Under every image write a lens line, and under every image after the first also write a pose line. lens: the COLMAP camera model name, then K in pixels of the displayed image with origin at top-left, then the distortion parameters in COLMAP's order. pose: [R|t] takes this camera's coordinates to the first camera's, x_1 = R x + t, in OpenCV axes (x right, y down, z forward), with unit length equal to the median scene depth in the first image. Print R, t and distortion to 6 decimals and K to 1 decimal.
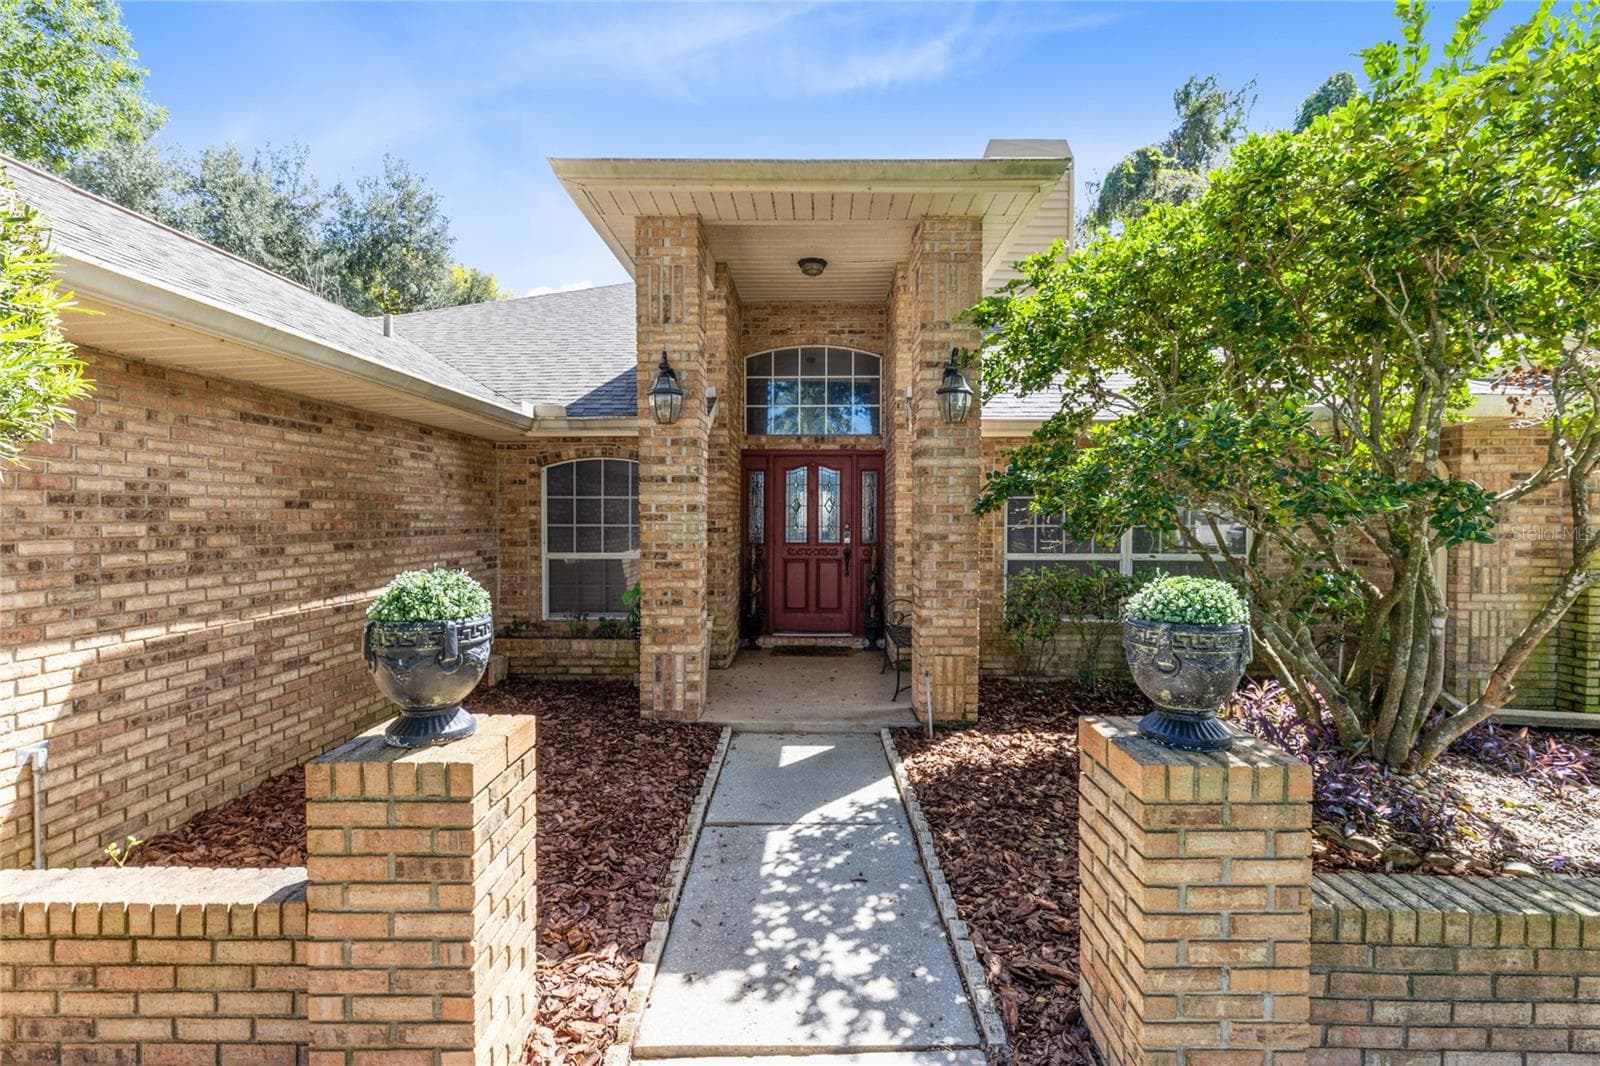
lens RADIAL K [[725.3, 0, 810.1], [0, 725.3, 515.5], [0, 0, 1]] dist [-0.000013, -0.000085]
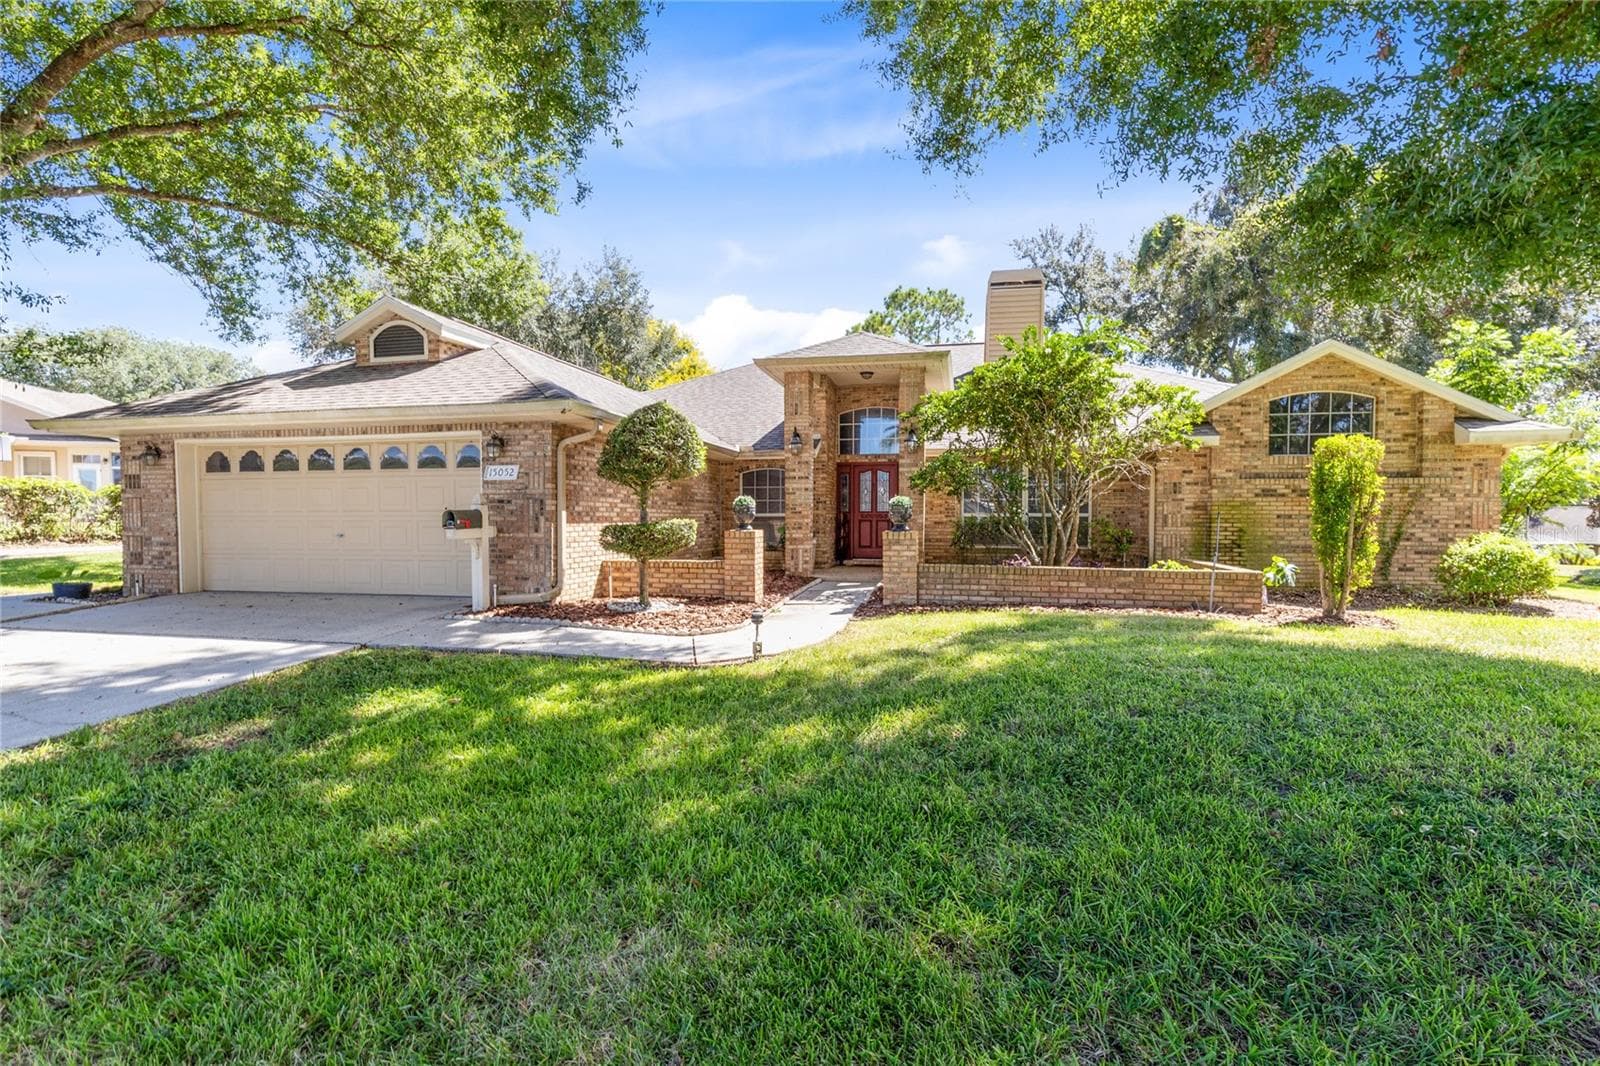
lens RADIAL K [[909.7, 0, 797.5], [0, 909.7, 521.2], [0, 0, 1]] dist [0.001901, -0.001166]
pose [[0.976797, -0.001579, -0.214163, 0.388559], [-0.000095, 0.999970, -0.007803, 0.100837], [0.214169, 0.007643, 0.976767, -1.674213]]
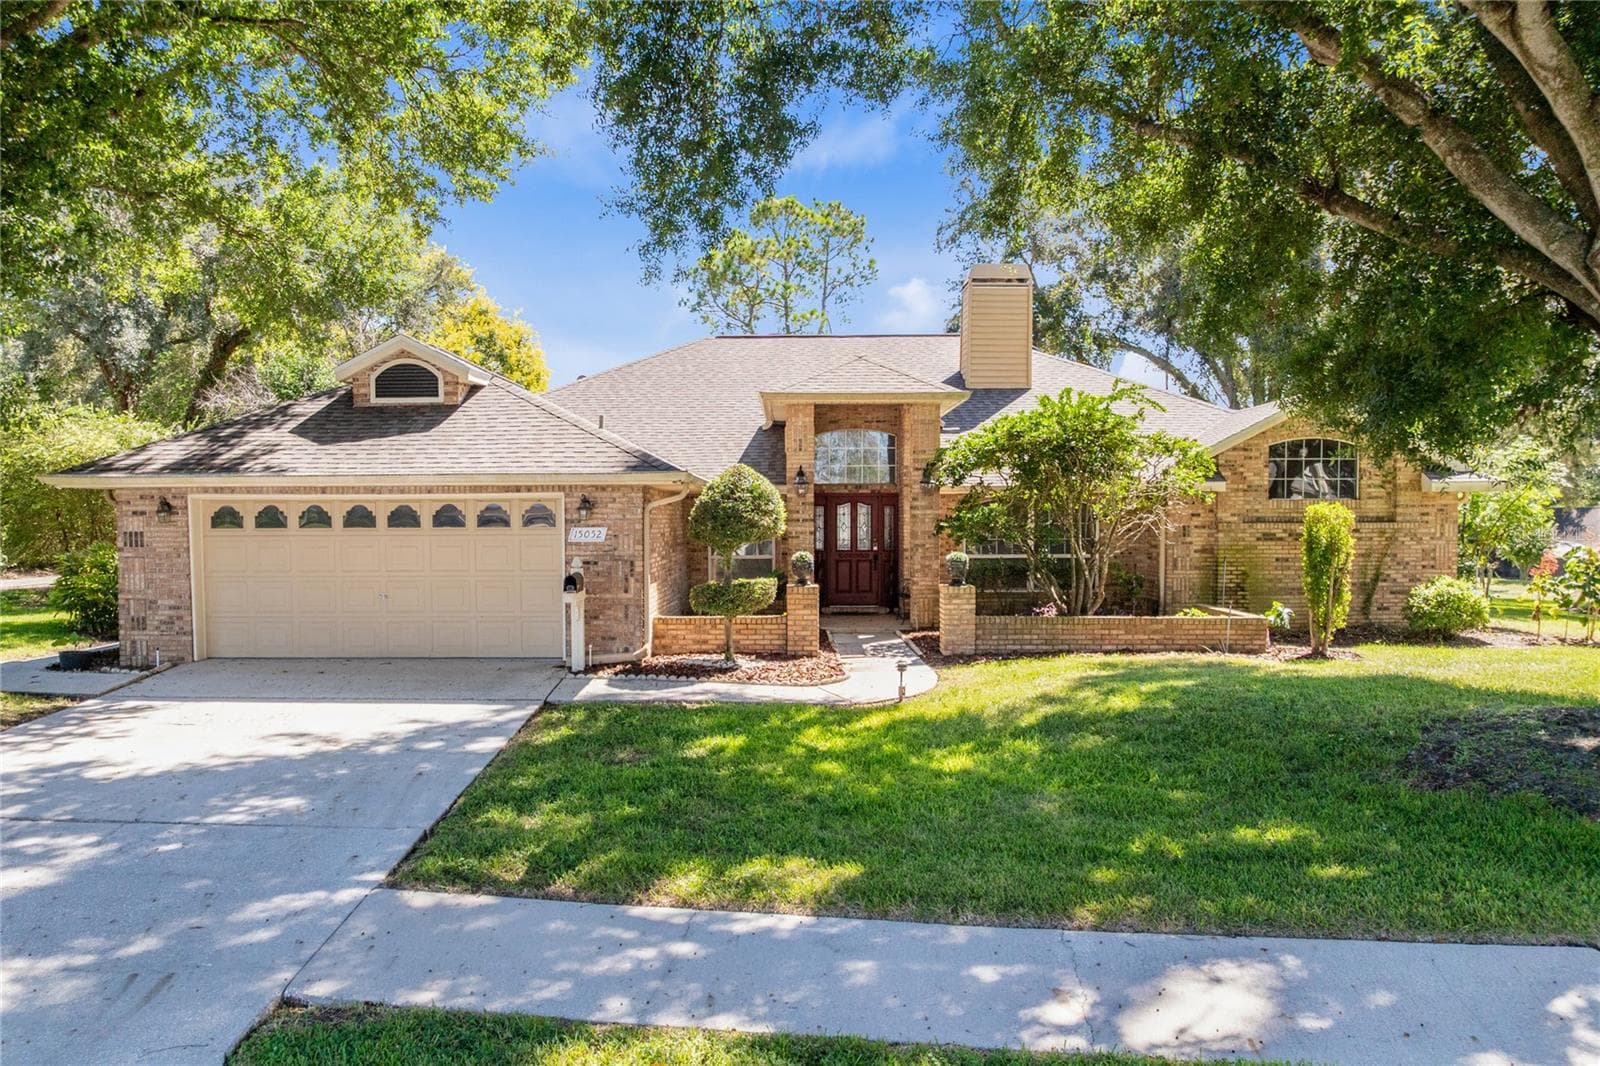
lens RADIAL K [[2094.5, 0, 800.0], [0, 2094.5, 467.6], [0, 0, 1]] dist [-0.040555, -0.984499]
pose [[0.998606, -0.004630, 0.052575, -0.449033], [0.005291, 0.999909, -0.012443, -0.110494], [-0.052512, 0.012704, 0.998539, -4.547949]]
